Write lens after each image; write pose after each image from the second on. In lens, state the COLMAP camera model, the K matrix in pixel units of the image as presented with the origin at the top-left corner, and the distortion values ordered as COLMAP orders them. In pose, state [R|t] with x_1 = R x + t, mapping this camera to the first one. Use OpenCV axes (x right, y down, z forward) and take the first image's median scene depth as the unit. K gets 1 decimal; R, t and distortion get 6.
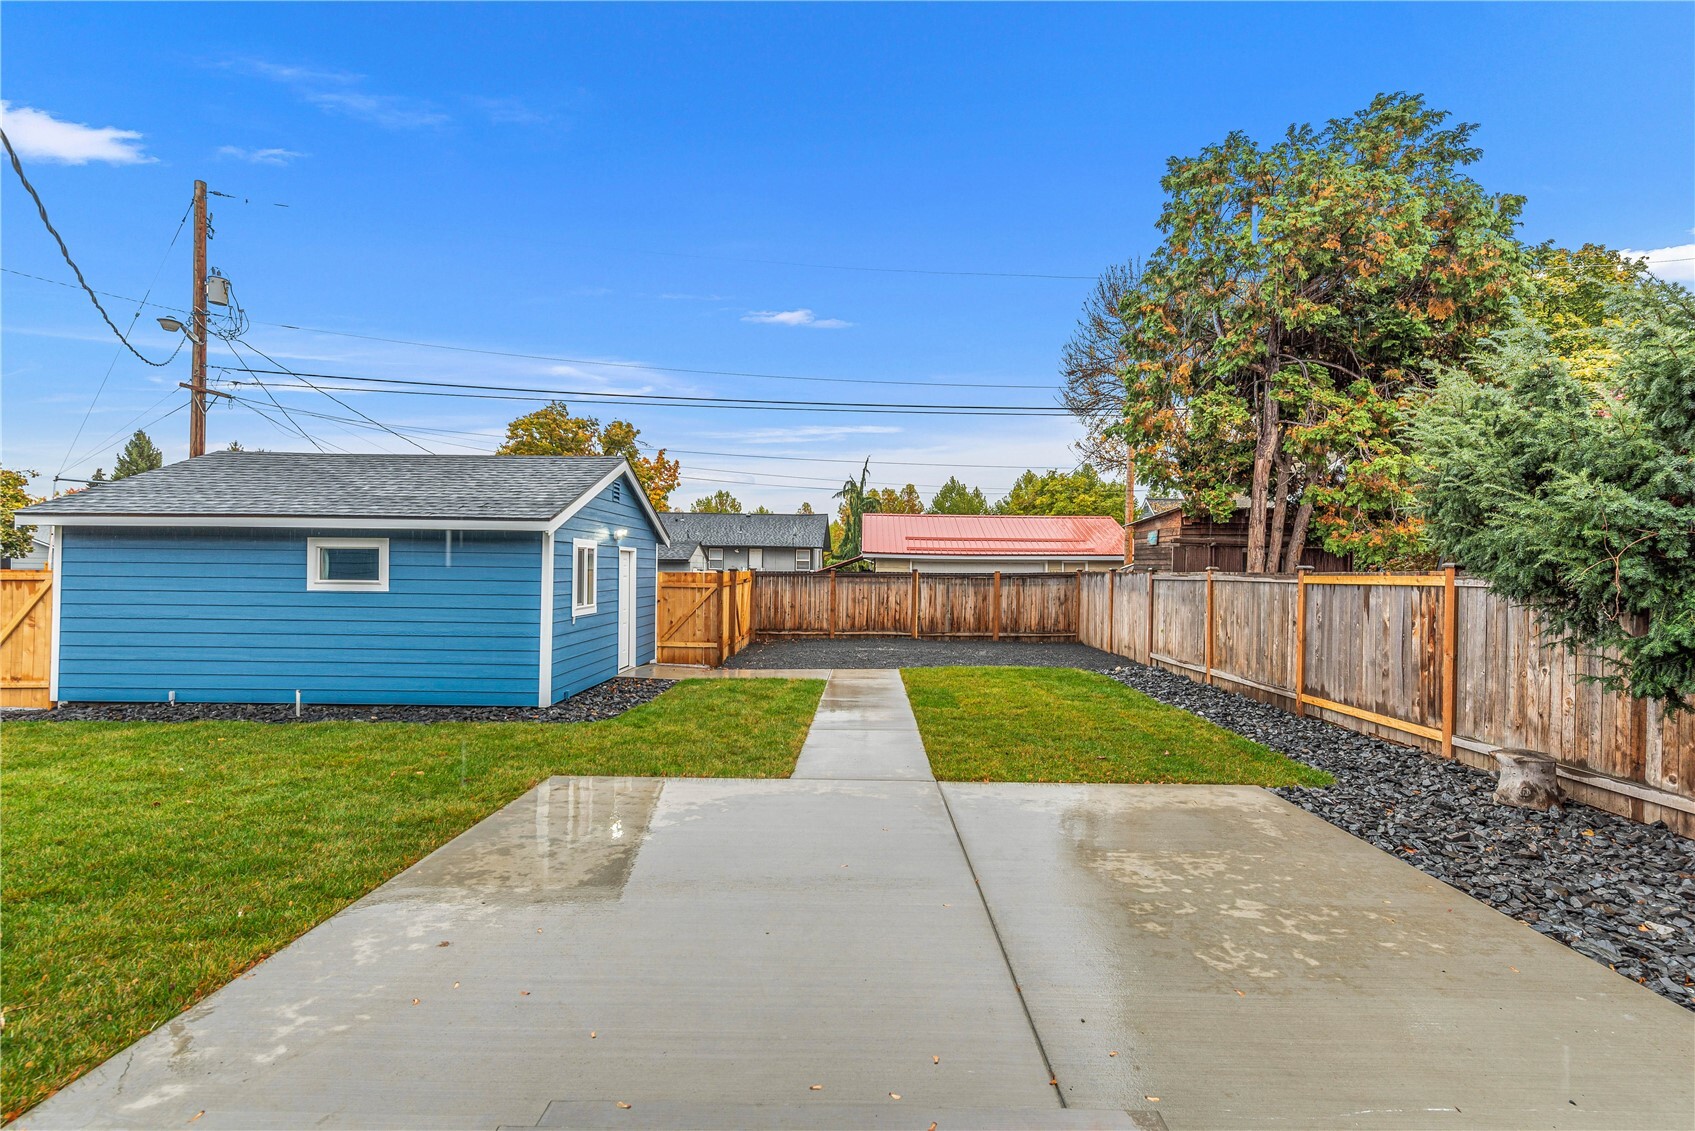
lens RADIAL K [[731.7, 0, 855.0], [0, 731.7, 567.3], [0, 0, 1]] dist [0.001741, -0.000349]
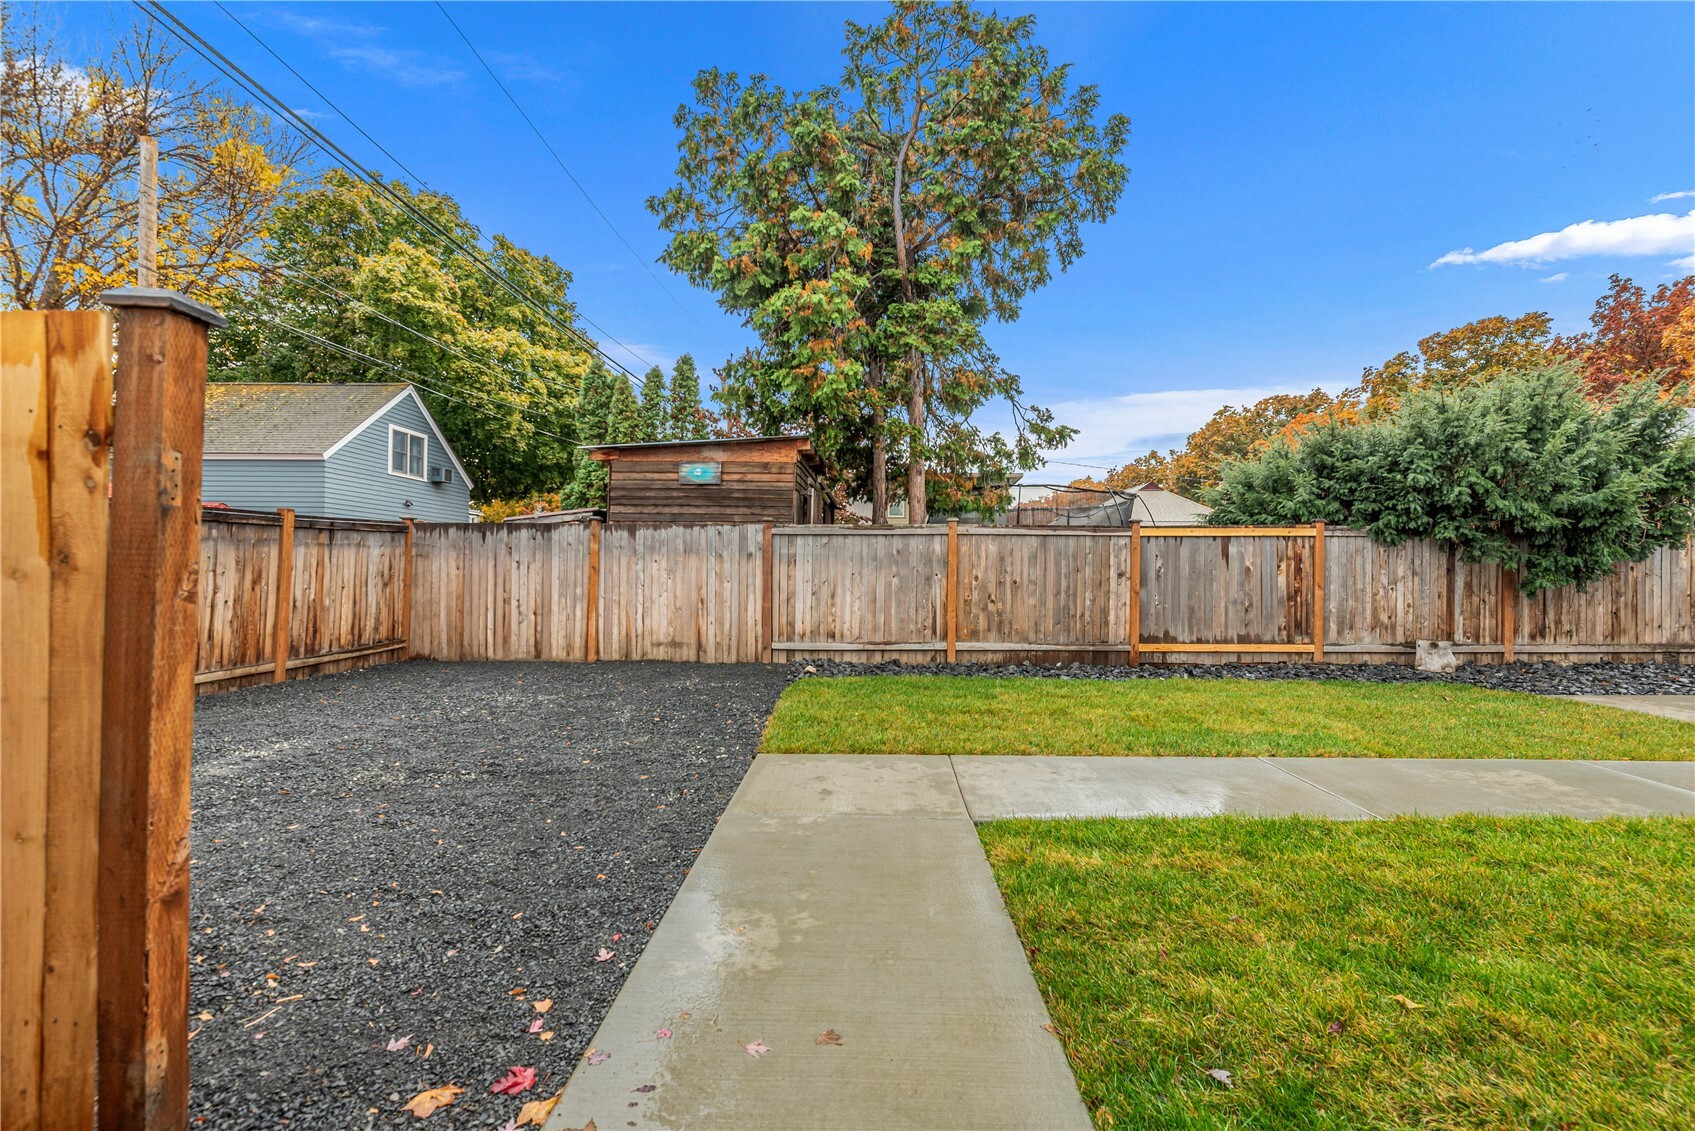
lens RADIAL K [[770.6, 0, 852.8], [0, 770.6, 576.2], [0, 0, 1]] dist [-0.000594, -0.000007]
pose [[0.006099, -0.012597, 0.999902, -0.298905], [-0.010617, 0.999863, 0.012662, 0.044015], [-0.999925, -0.010693, 0.005965, 0.892429]]
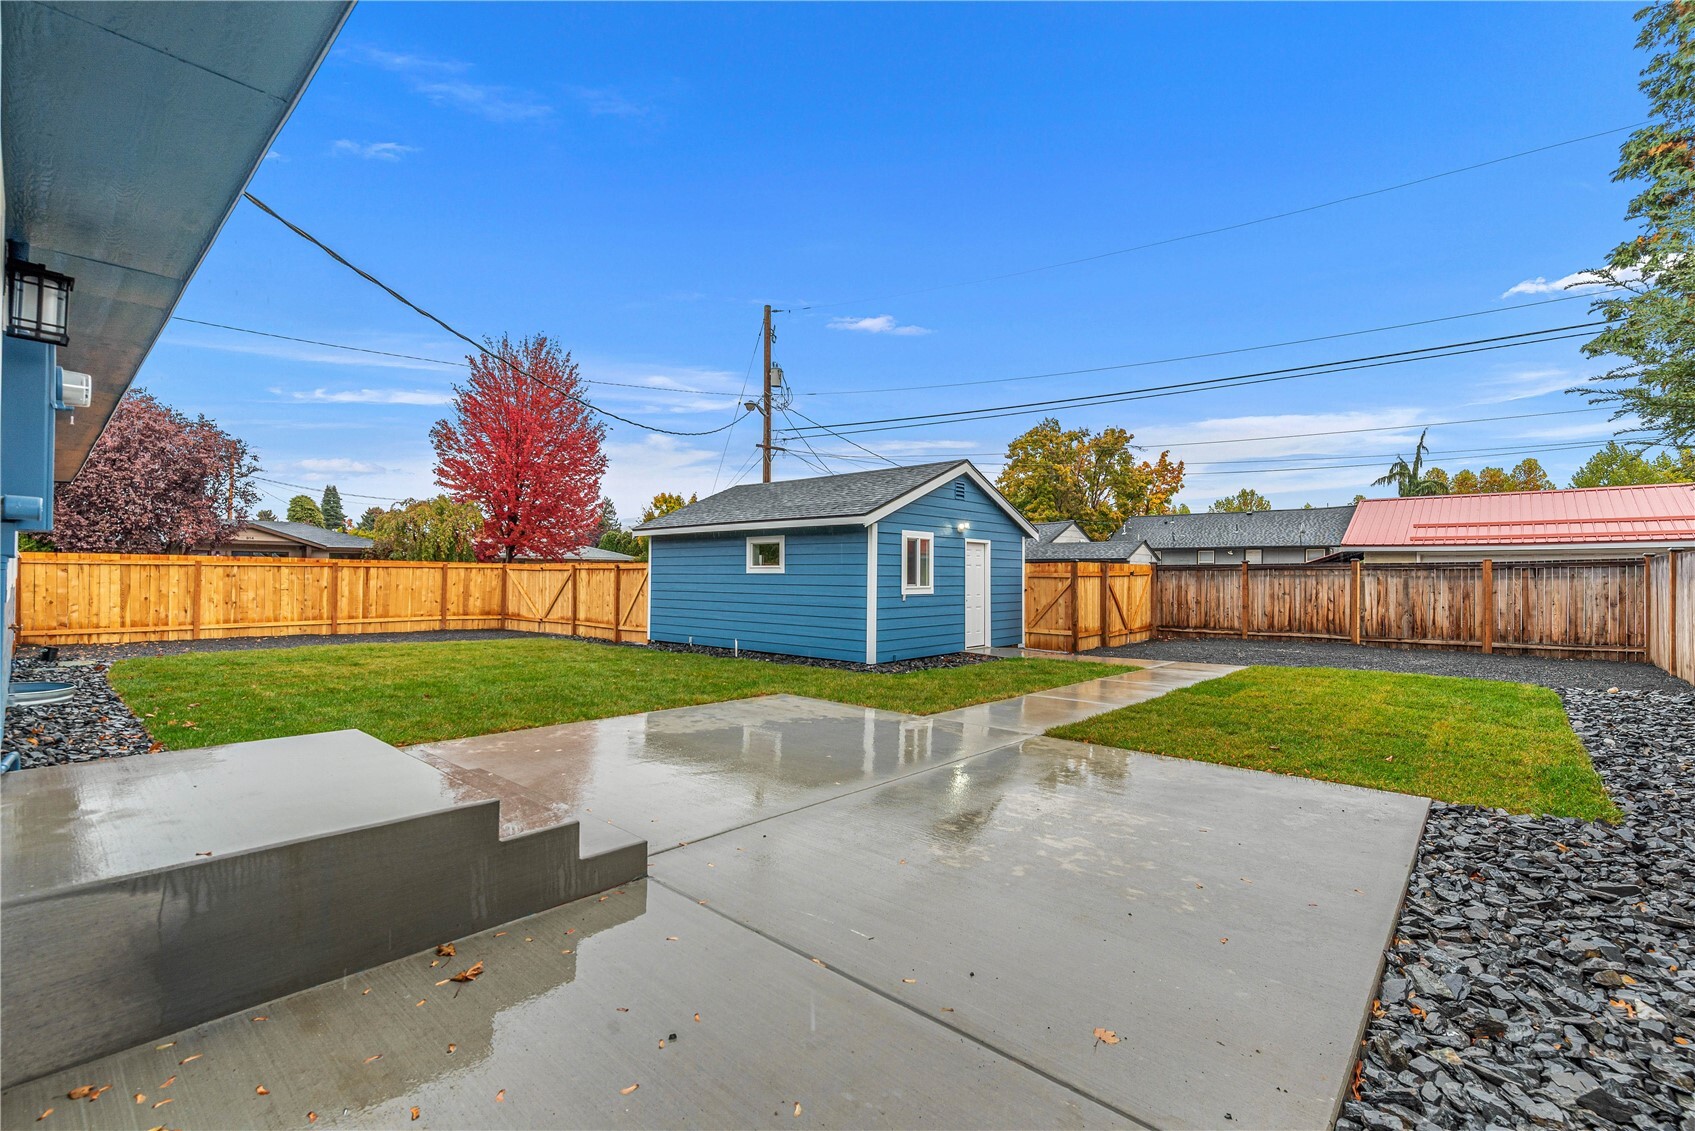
lens RADIAL K [[731.7, 0, 855.0], [0, 731.7, 567.3], [0, 0, 1]] dist [0.001741, -0.000349]
pose [[0.754364, -0.014549, -0.656296, 0.258524], [0.003950, 0.999837, -0.017624, 0.031468], [0.656445, 0.010703, 0.754298, 0.021047]]
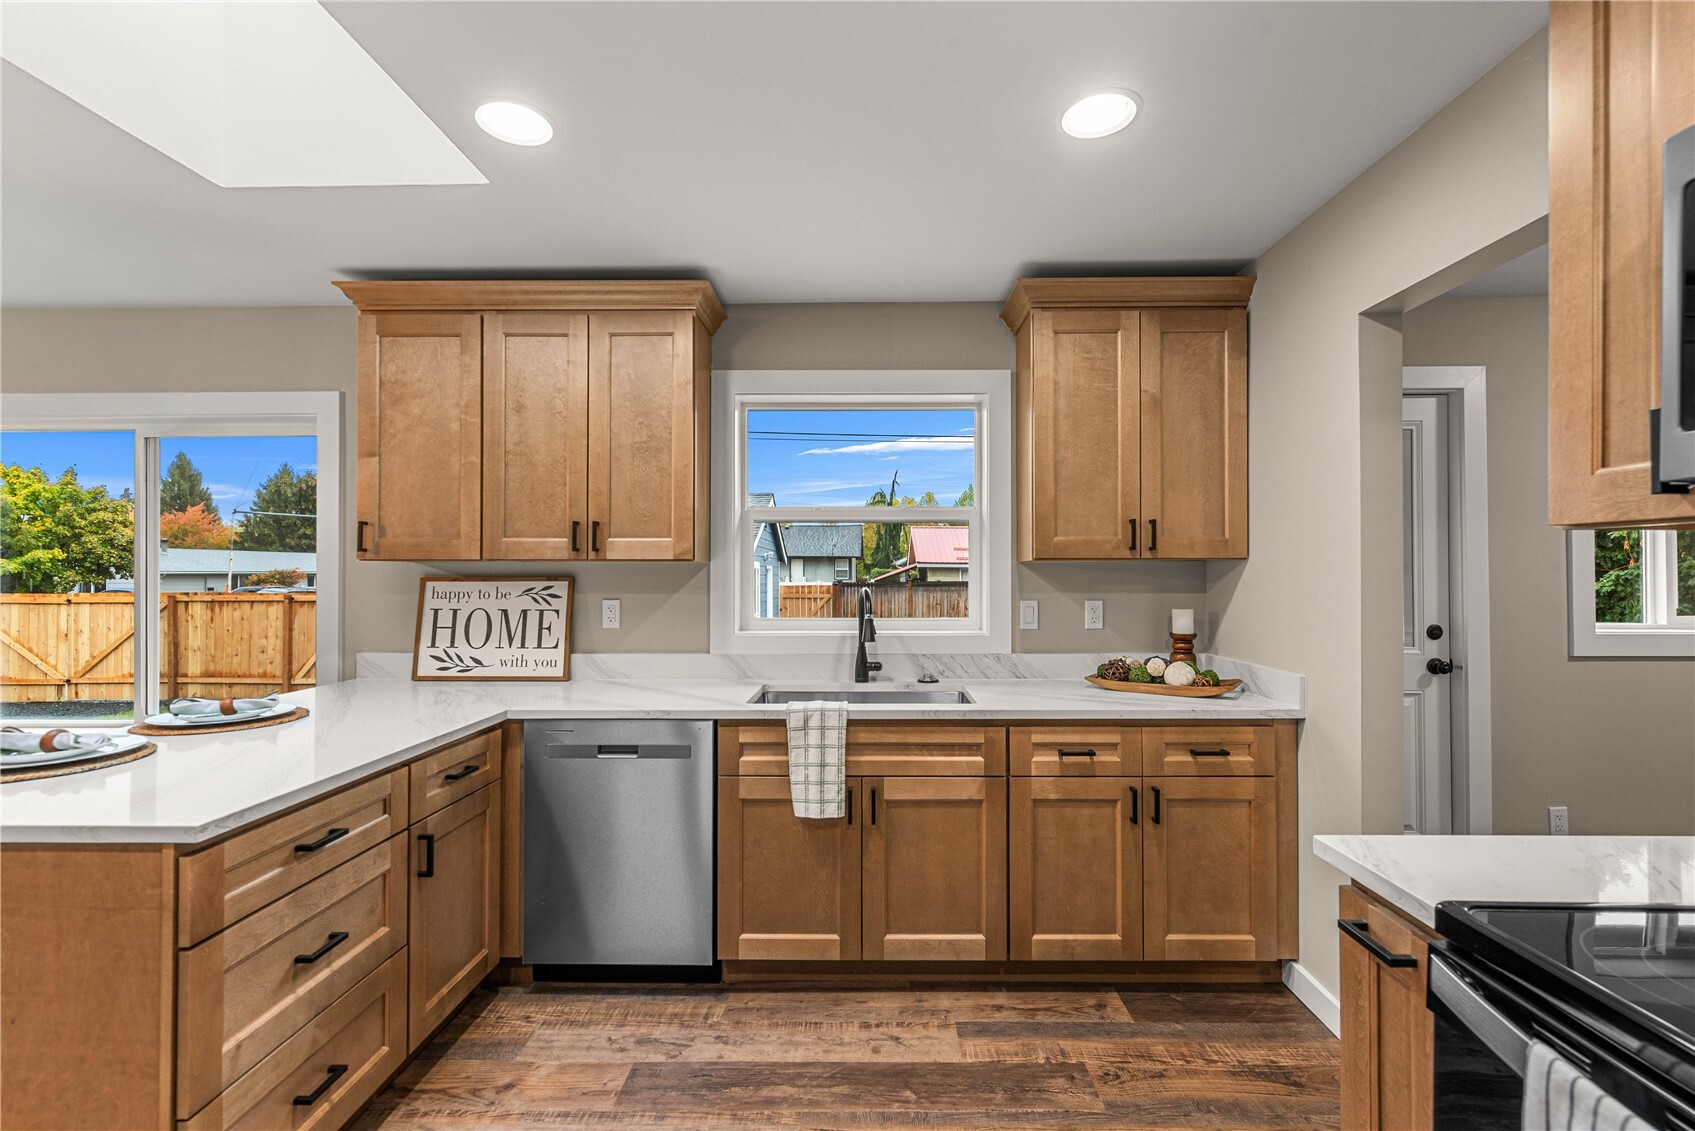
lens RADIAL K [[738.4, 0, 859.3], [0, 738.4, 566.4], [0, 0, 1]] dist [-0.000859, 0.000049]
pose [[0.999884, -0.015198, 0.000788, -0.144936], [0.015205, 0.999842, -0.009203, -0.011947], [-0.000648, 0.009213, 0.999957, -0.213036]]
